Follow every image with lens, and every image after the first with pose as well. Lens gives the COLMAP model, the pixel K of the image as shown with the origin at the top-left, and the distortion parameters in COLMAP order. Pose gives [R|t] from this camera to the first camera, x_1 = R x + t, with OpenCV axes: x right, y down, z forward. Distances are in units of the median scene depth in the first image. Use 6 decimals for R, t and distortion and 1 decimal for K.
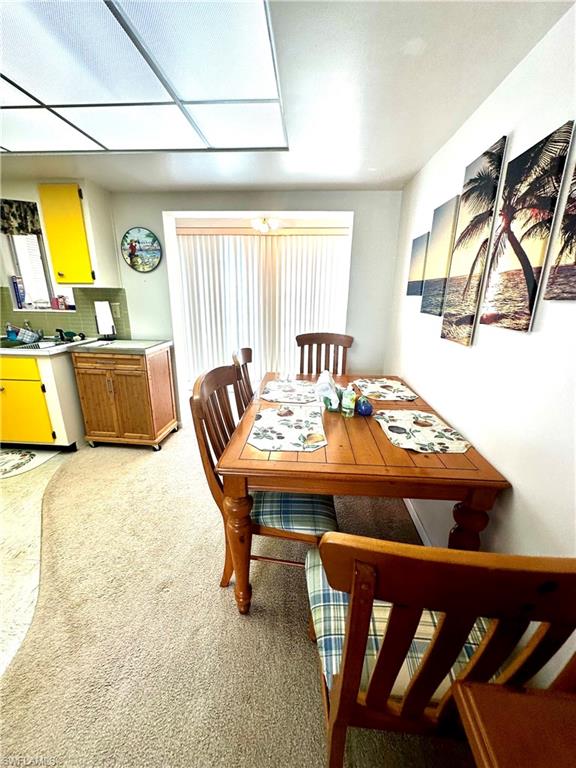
lens RADIAL K [[308.6, 0, 287.4], [0, 308.6, 383.5], [0, 0, 1]] dist [-0.008321, 0.002340]
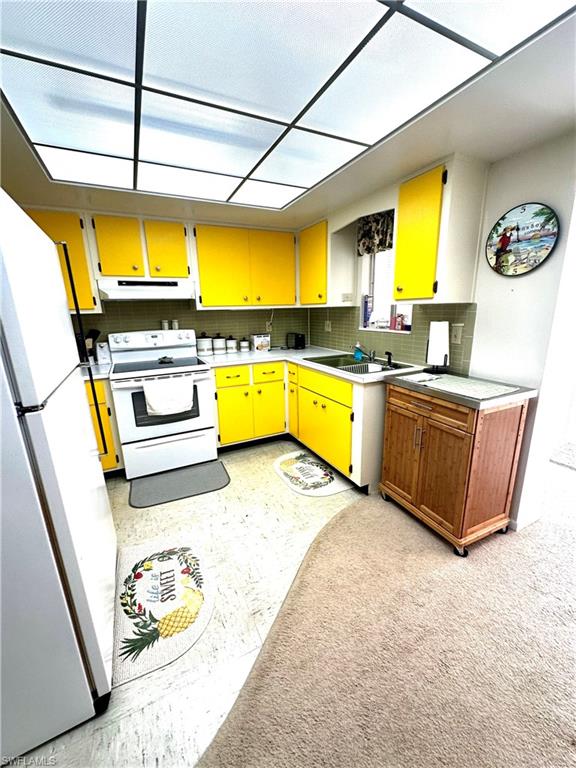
lens RADIAL K [[308.6, 0, 286.4], [0, 308.6, 386.0], [0, 0, 1]] dist [-0.008321, 0.002340]
pose [[0.503631, 0.182517, -0.844419, -0.133085], [-0.217860, 0.972671, 0.080301, -0.094089], [0.835998, 0.143523, 0.529631, 0.318155]]
